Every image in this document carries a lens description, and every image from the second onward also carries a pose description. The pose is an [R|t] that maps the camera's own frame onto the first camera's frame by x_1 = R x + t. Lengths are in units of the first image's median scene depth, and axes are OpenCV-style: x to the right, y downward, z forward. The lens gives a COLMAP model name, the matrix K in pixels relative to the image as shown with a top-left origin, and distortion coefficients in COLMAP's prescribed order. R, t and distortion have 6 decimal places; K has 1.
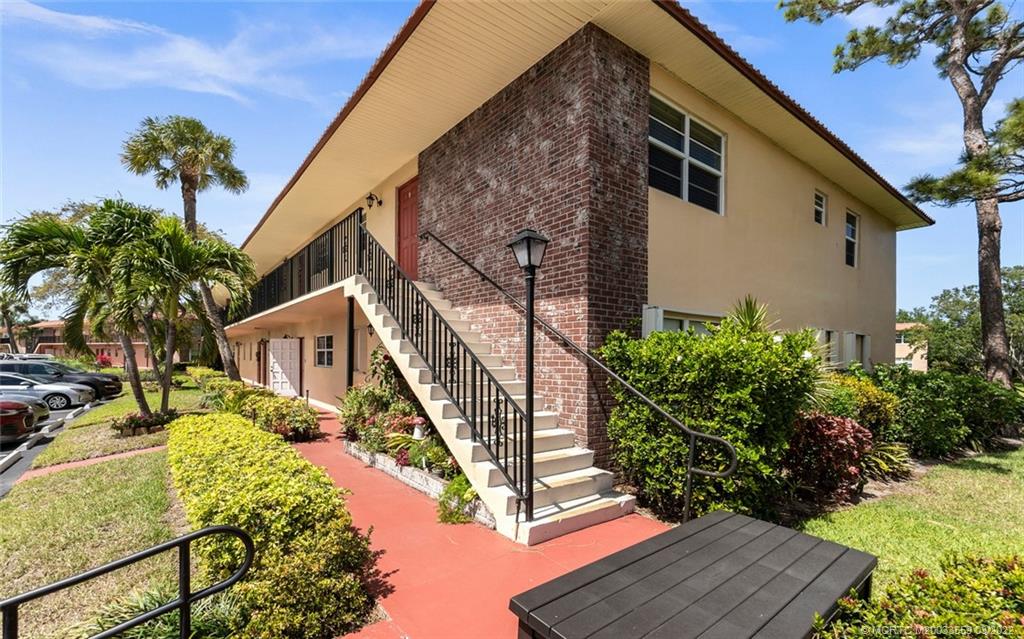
lens RADIAL K [[440.2, 0, 511.5], [0, 440.2, 344.2], [0, 0, 1]] dist [-0.000946, -0.000053]
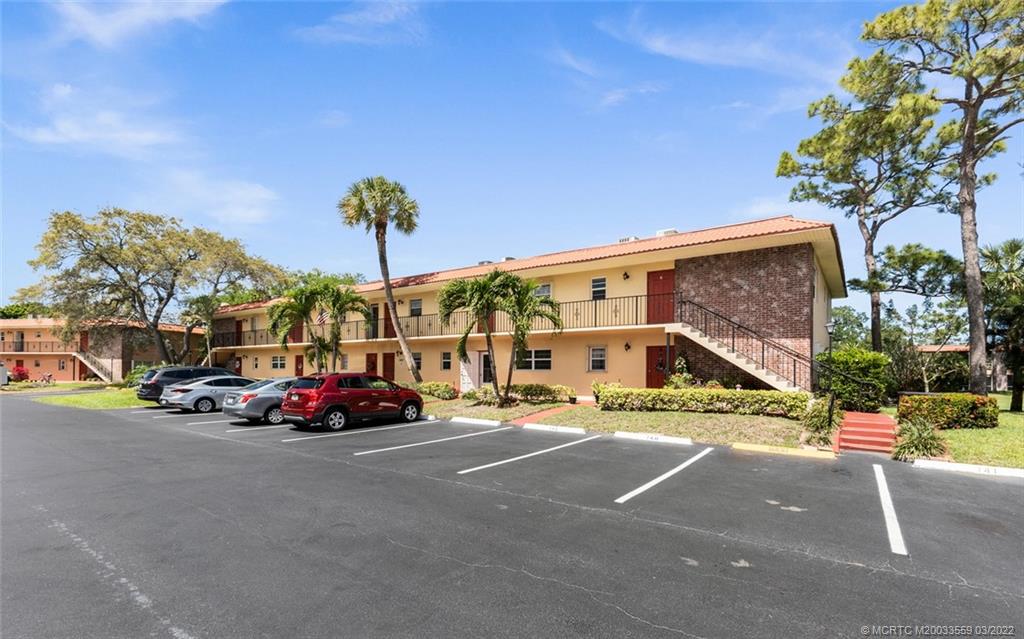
lens RADIAL K [[460.8, 0, 514.0], [0, 460.8, 352.1], [0, 0, 1]] dist [0.001305, 0.000104]
pose [[0.961398, 0.015919, 0.274699, -1.701786], [-0.010677, 0.999731, -0.020567, 0.039533], [-0.274953, 0.016840, 0.961310, -0.910825]]
